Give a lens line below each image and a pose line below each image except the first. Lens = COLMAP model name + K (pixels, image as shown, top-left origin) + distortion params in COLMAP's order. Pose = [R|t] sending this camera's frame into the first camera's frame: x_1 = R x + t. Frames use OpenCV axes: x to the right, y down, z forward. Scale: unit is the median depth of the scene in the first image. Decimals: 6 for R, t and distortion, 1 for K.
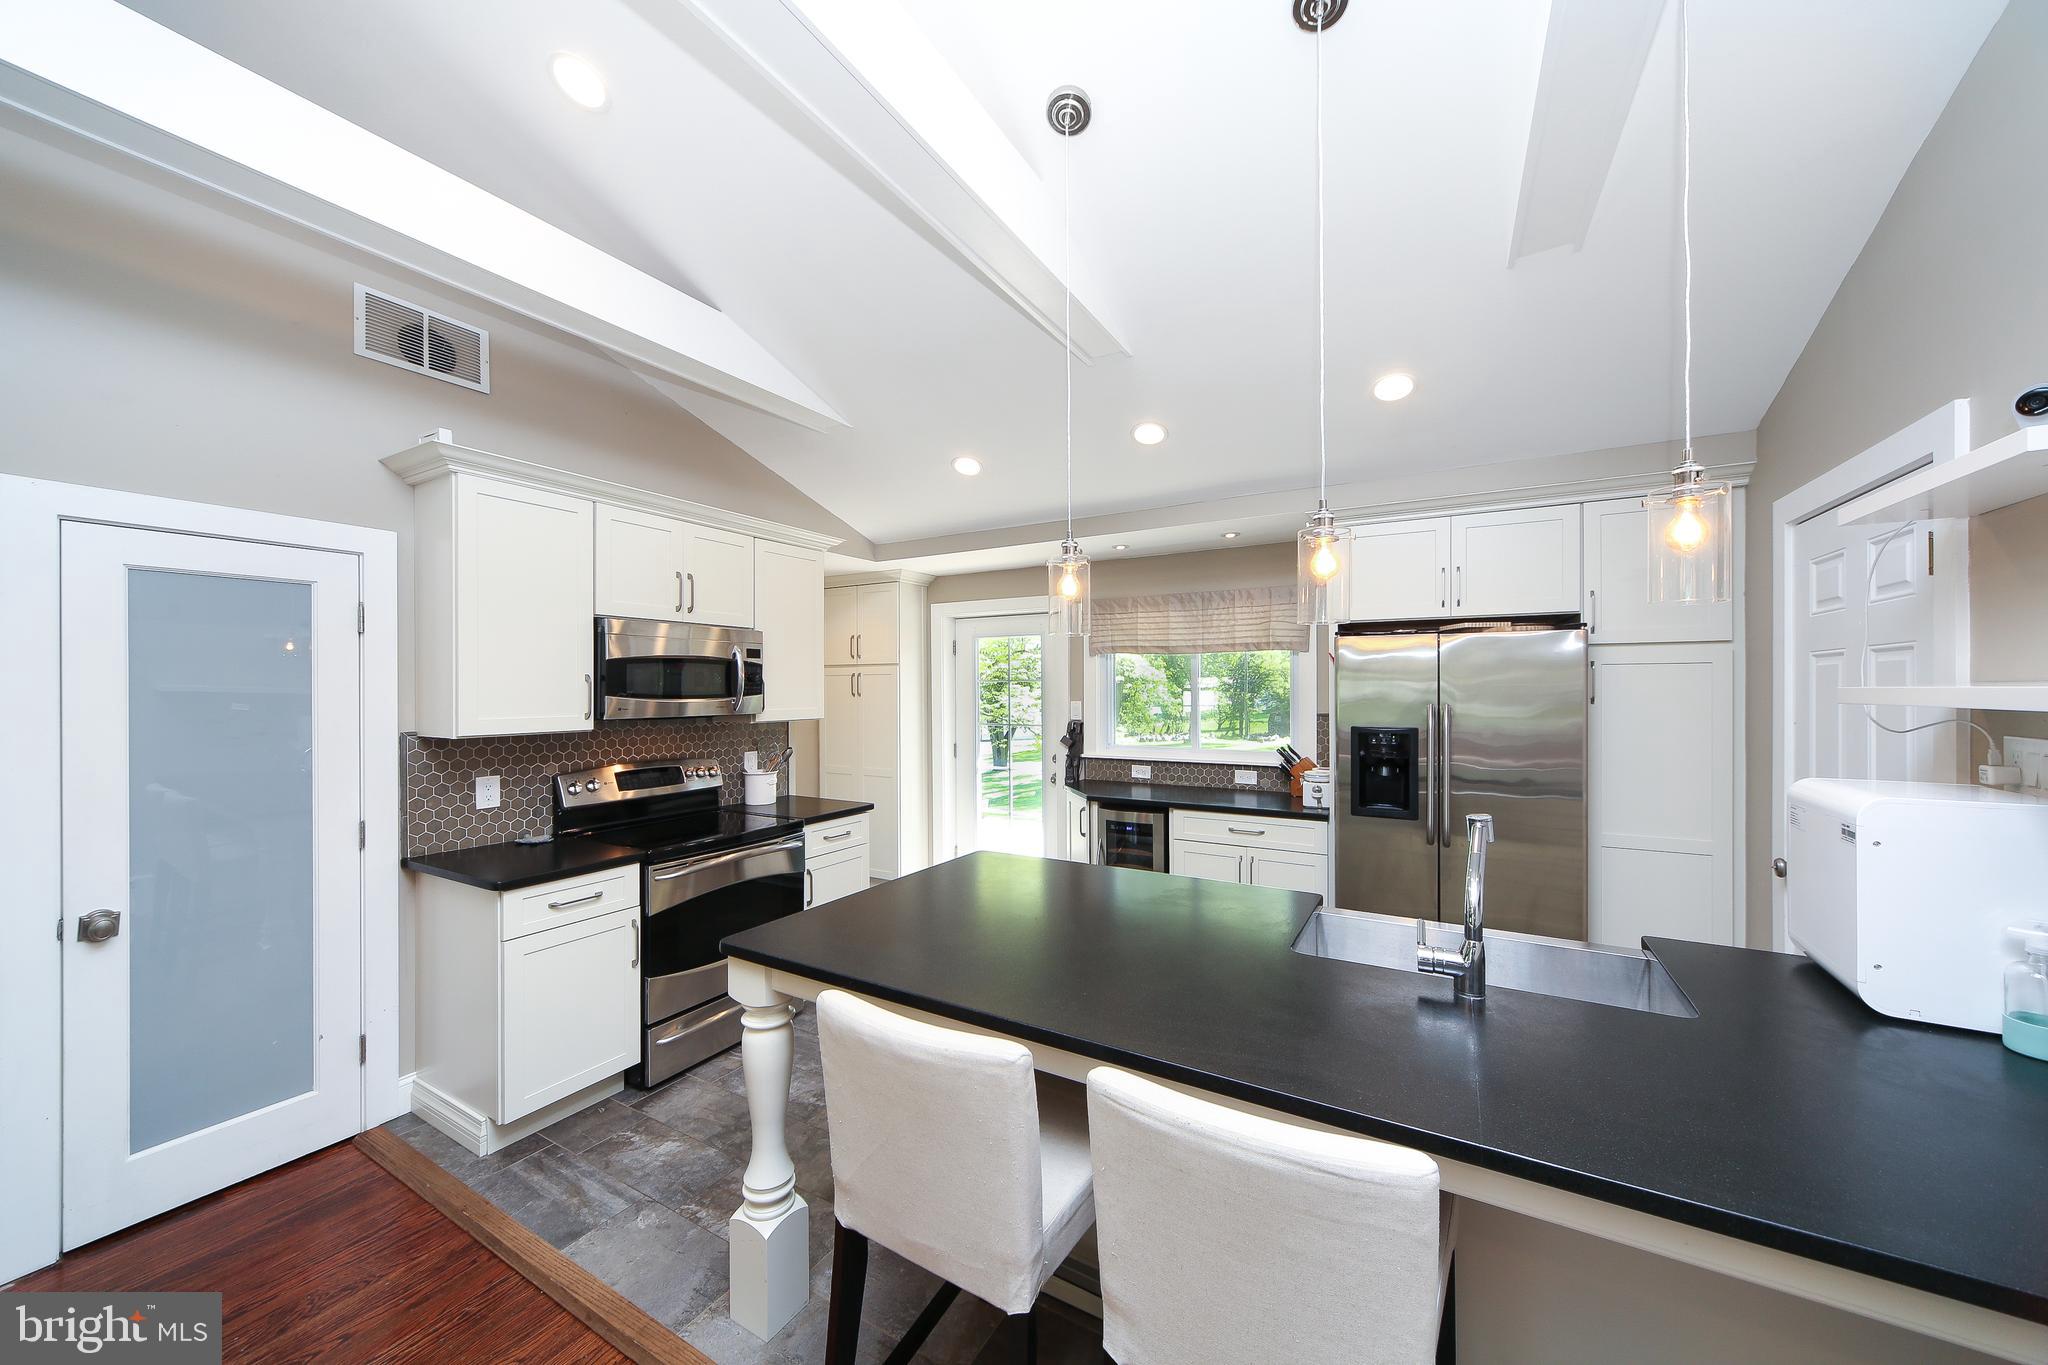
lens RADIAL K [[720.2, 0, 1028.4], [0, 720.2, 691.1], [0, 0, 1]] dist [-0.000638, -0.000030]
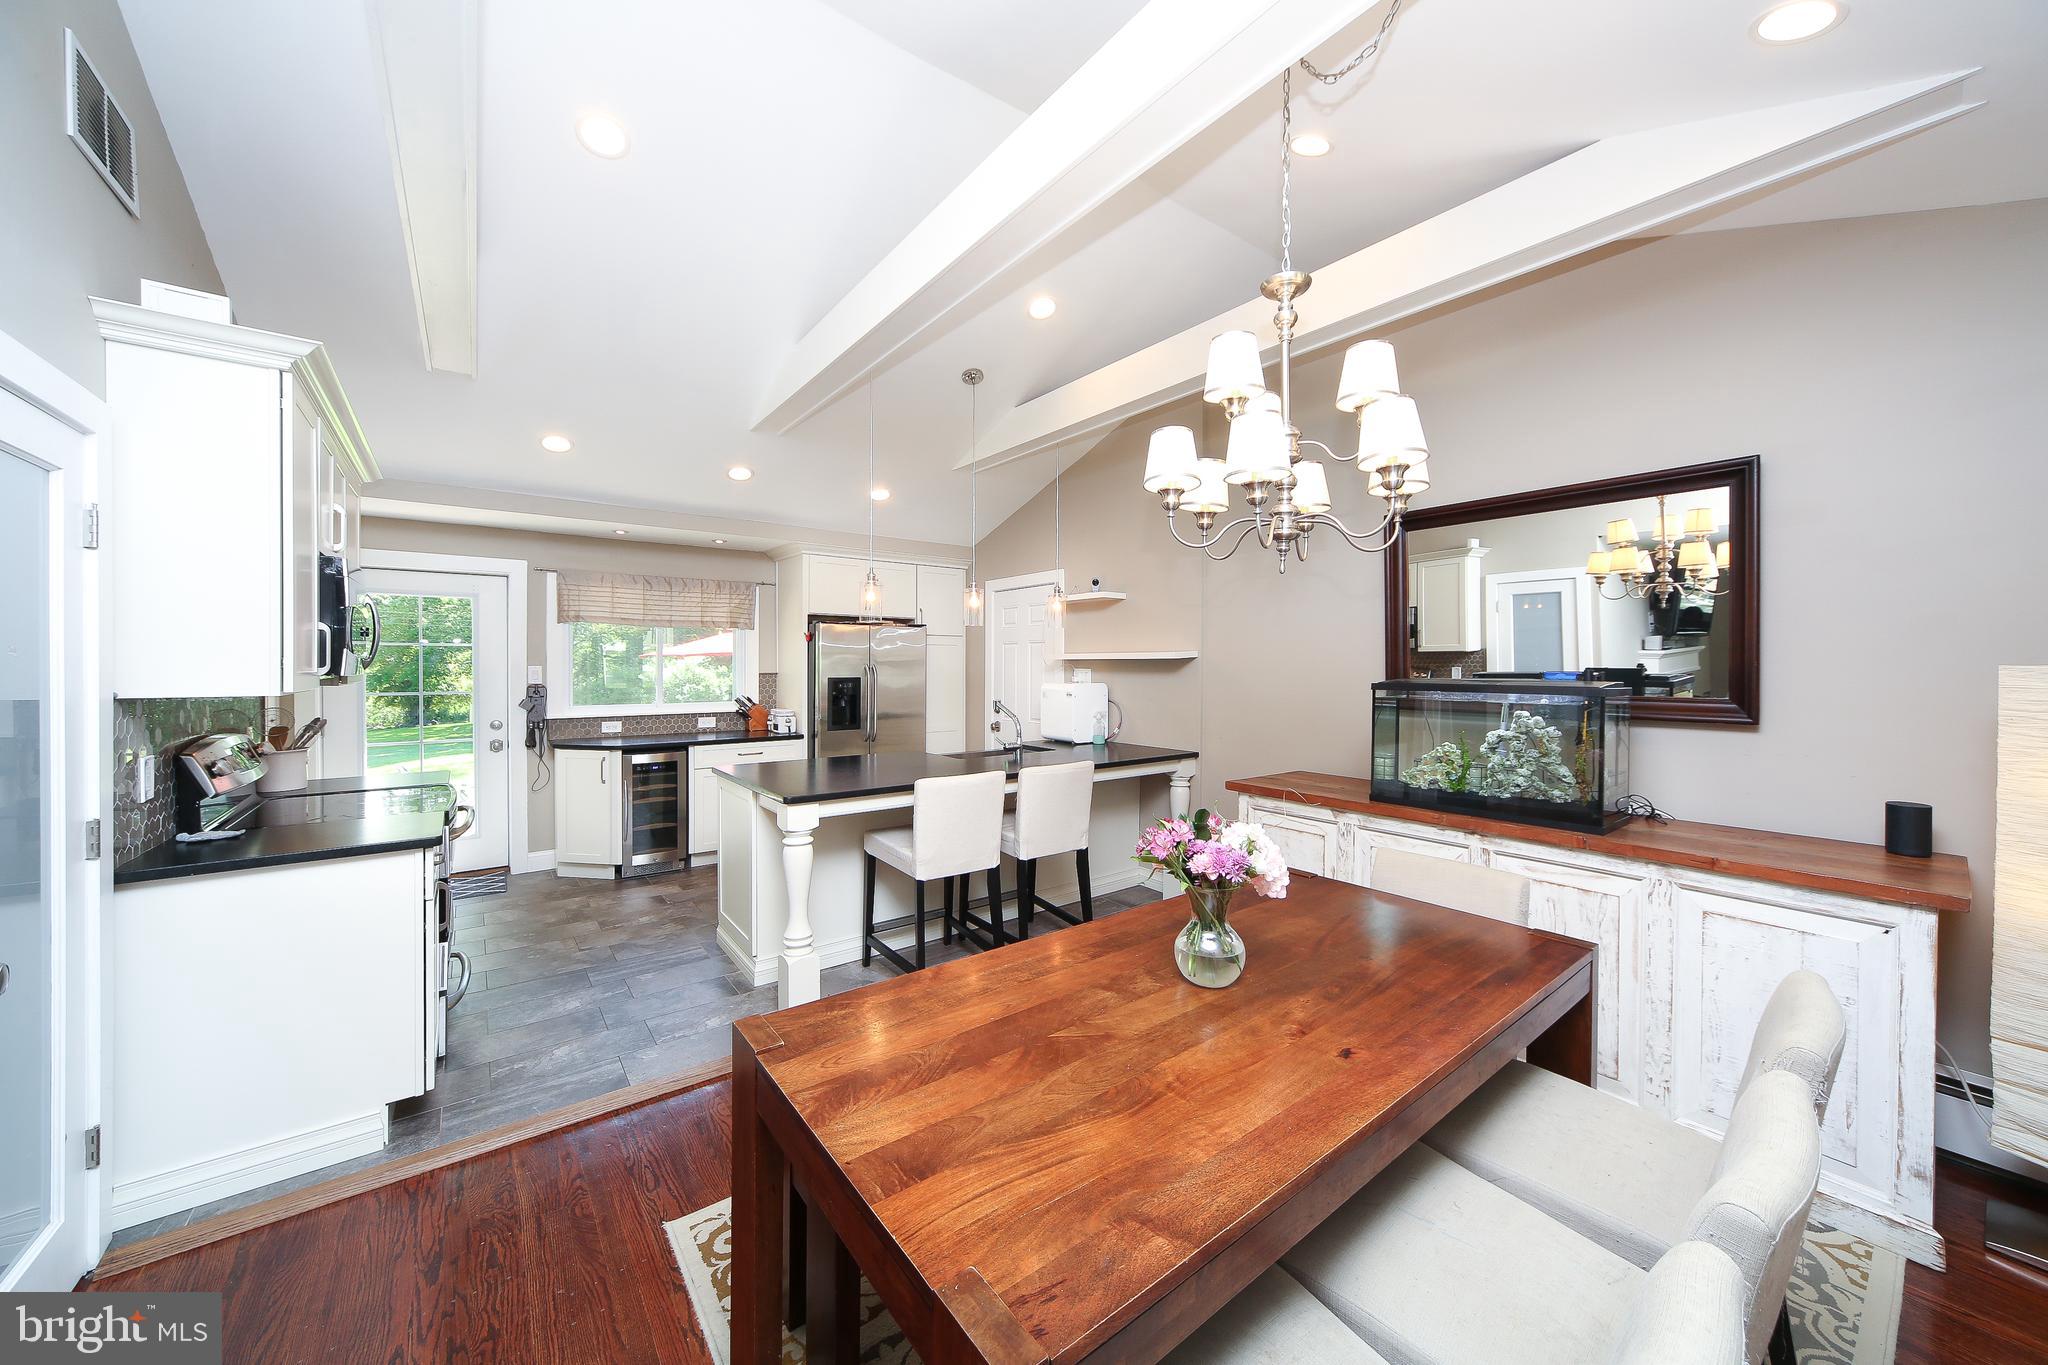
lens RADIAL K [[723.4, 0, 1027.9], [0, 723.4, 665.7], [0, 0, 1]] dist [0.000515, 0.000048]
pose [[0.385967, 0.003163, 0.922507, -0.704902], [0.003616, 0.999981, -0.004942, 0.024604], [-0.922506, 0.005243, 0.385948, -0.058045]]
